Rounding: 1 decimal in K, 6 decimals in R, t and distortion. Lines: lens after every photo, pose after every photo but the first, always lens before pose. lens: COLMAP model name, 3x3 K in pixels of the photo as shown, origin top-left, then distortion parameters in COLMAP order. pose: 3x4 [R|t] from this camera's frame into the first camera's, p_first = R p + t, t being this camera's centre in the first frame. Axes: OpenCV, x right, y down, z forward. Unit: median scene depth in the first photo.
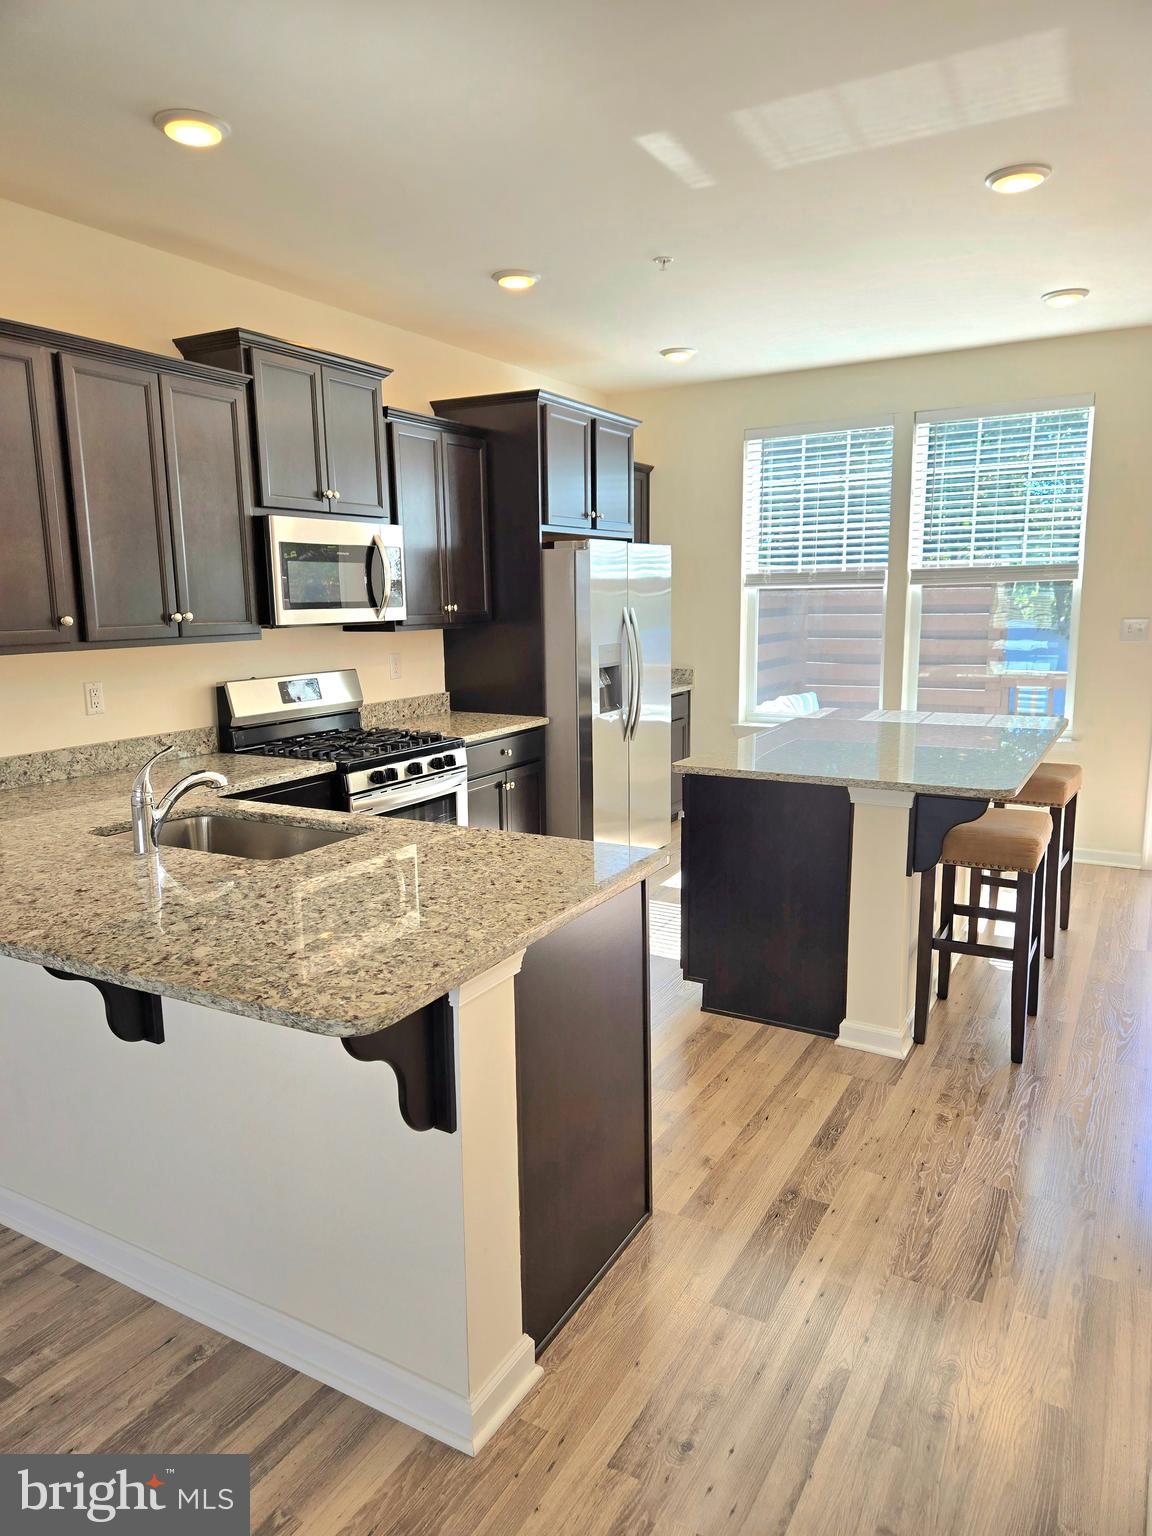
lens RADIAL K [[1032.8, 0, 567.3], [0, 1032.8, 748.3], [0, 0, 1]] dist [0.076980, -0.064781]
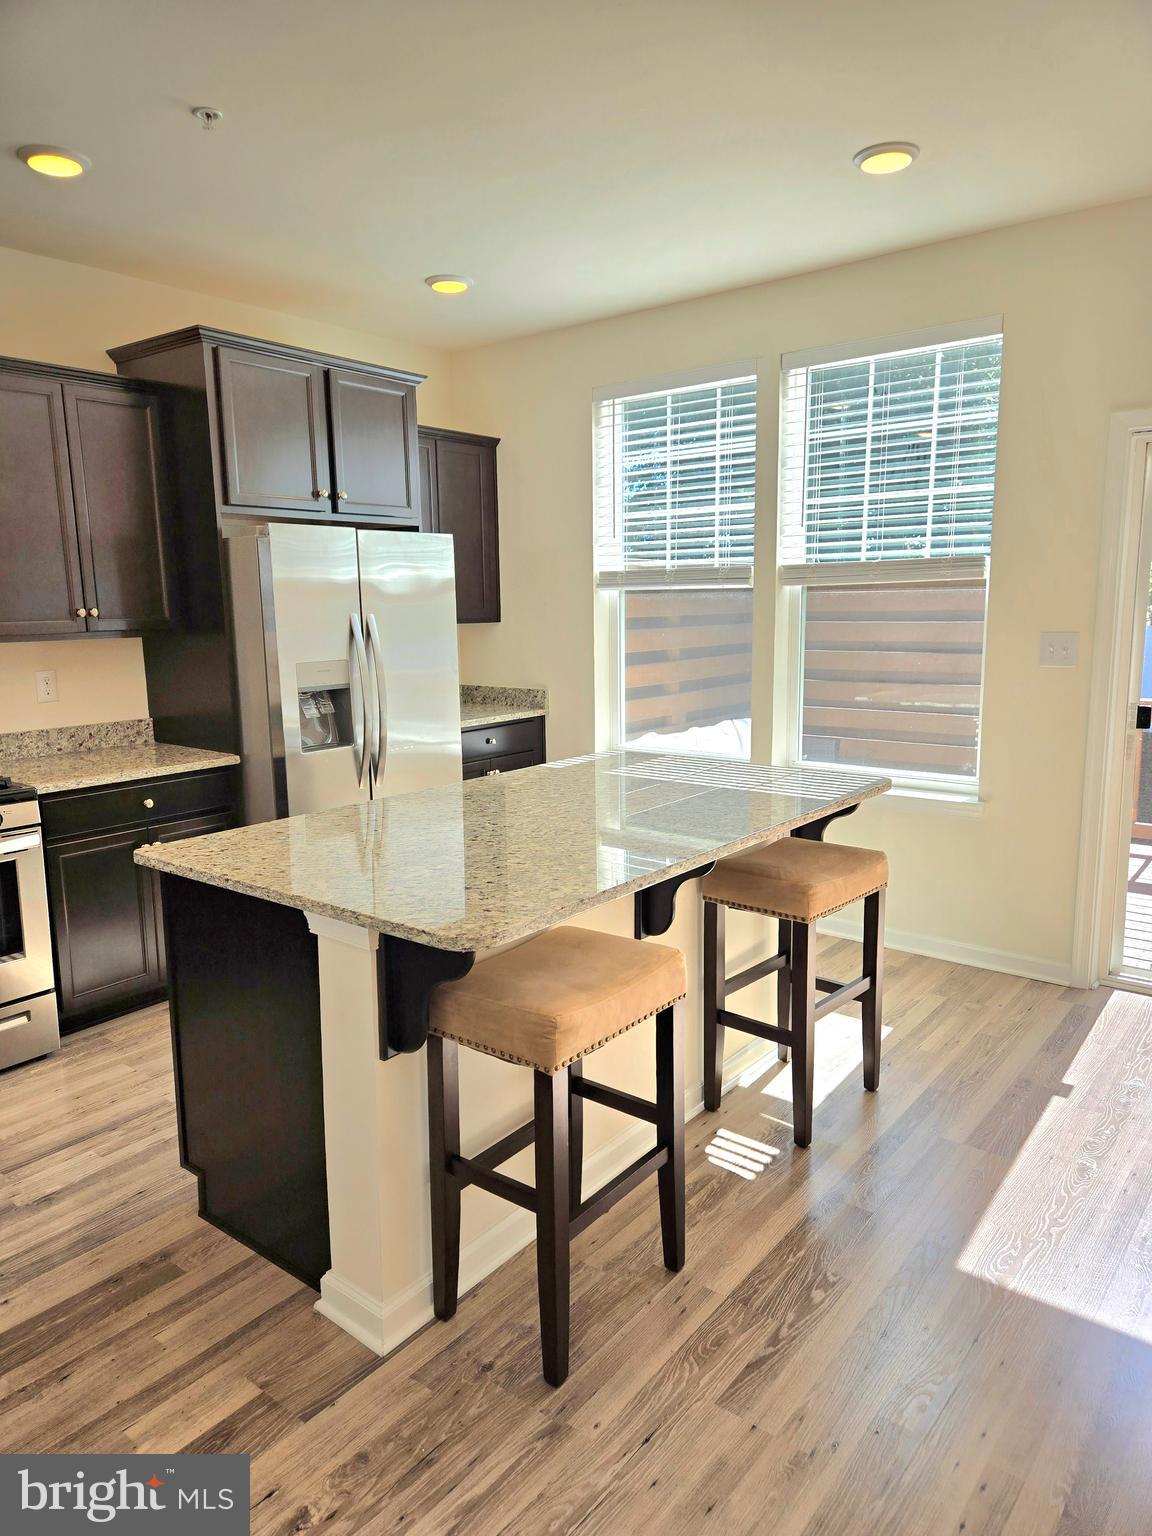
lens RADIAL K [[1032.8, 0, 572.4], [0, 1032.8, 733.0], [0, 0, 1]] dist [0.076980, -0.064781]
pose [[0.987122, 0.022248, -0.158417, 0.477045], [-0.022589, 0.999745, -0.000353, -0.067982], [0.158369, 0.003927, 0.987372, 0.363061]]
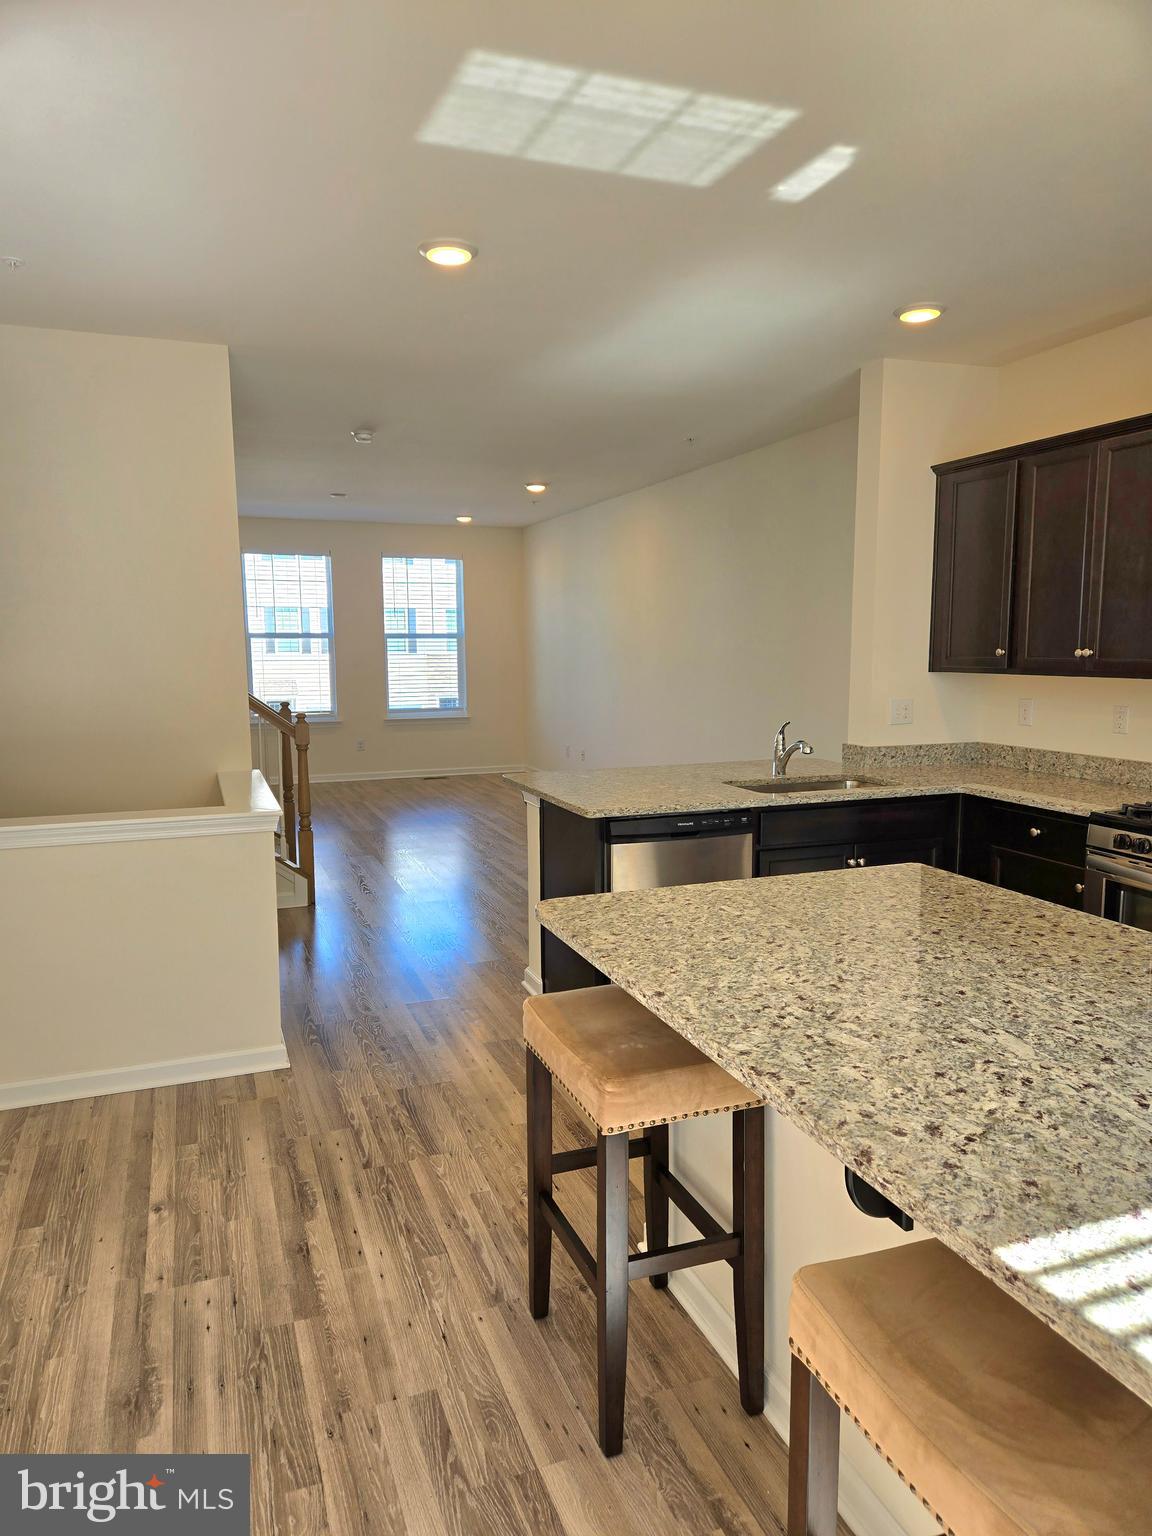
lens RADIAL K [[1032.8, 0, 562.1], [0, 1032.8, 789.5], [0, 0, 1]] dist [0.076980, -0.064781]
pose [[-0.644704, 0.130678, -0.753180, 0.820490], [-0.102215, 0.961696, 0.254349, -0.202243], [0.757567, 0.240966, -0.606652, 1.230195]]
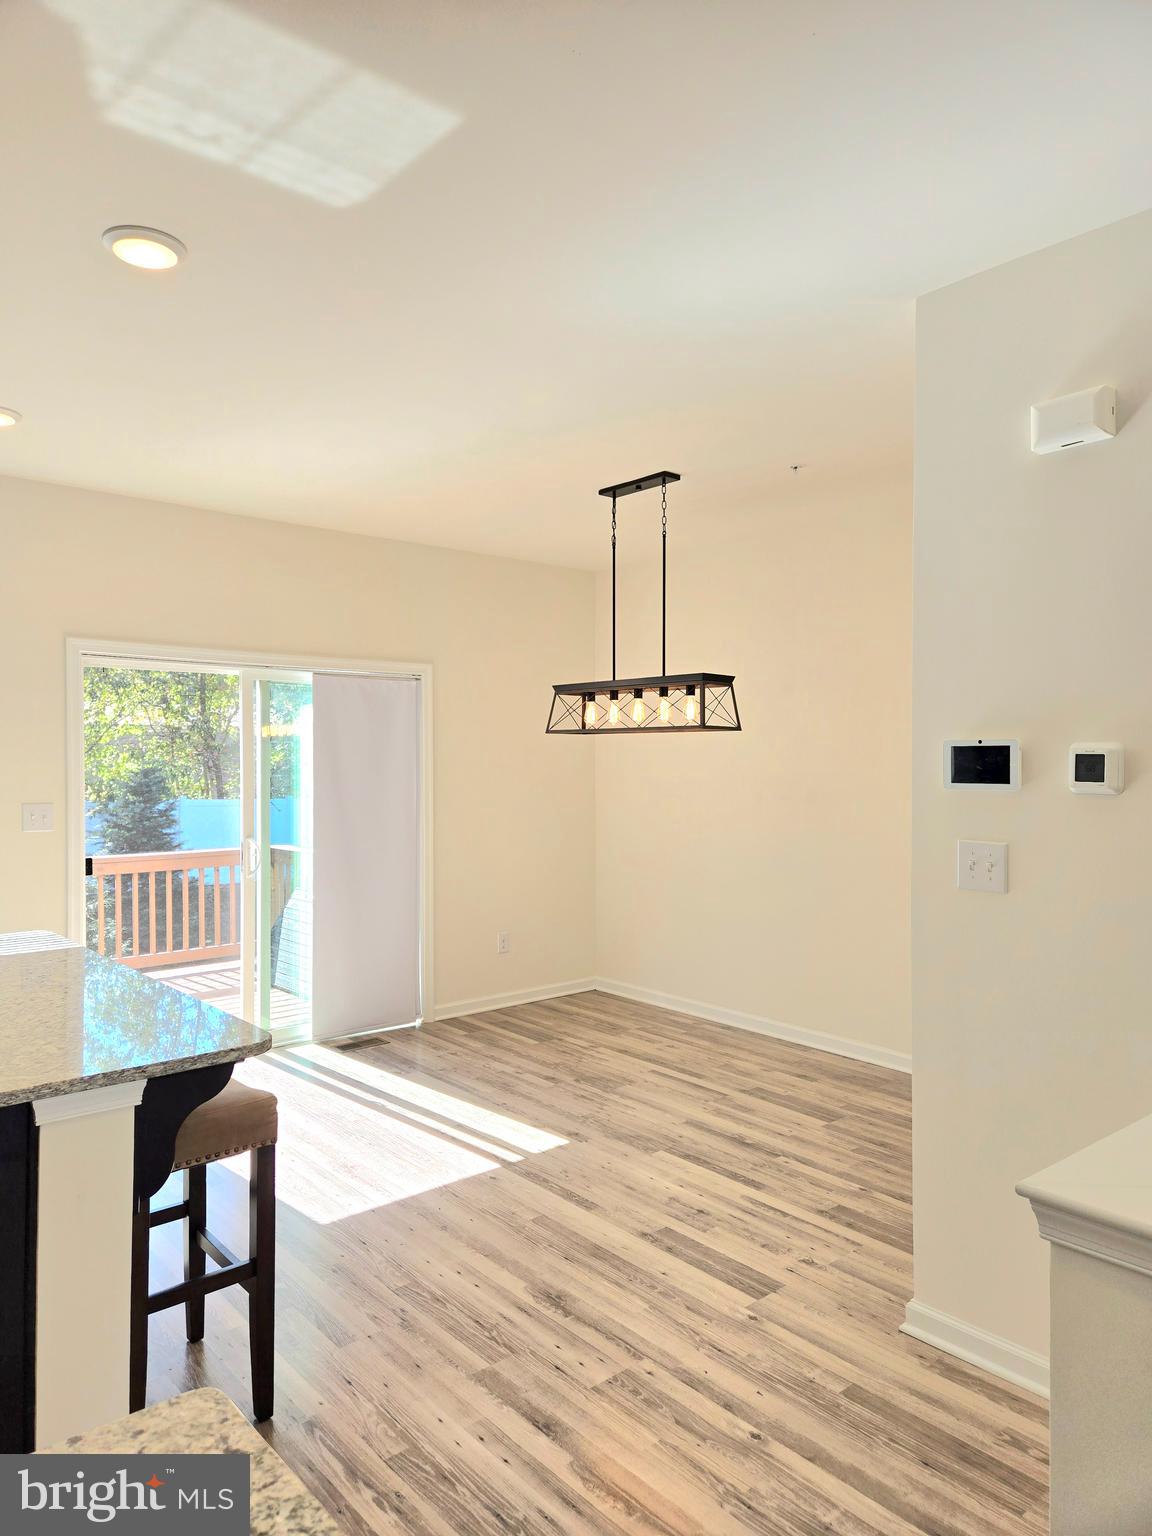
lens RADIAL K [[1032.8, 0, 564.3], [0, 1032.8, 759.2], [0, 0, 1]] dist [0.076980, -0.064781]
pose [[0.340255, 0.011730, 0.940260, -0.171524], [0.137063, 0.988624, -0.061933, -0.068796], [-0.930290, 0.149948, 0.334777, 0.451154]]
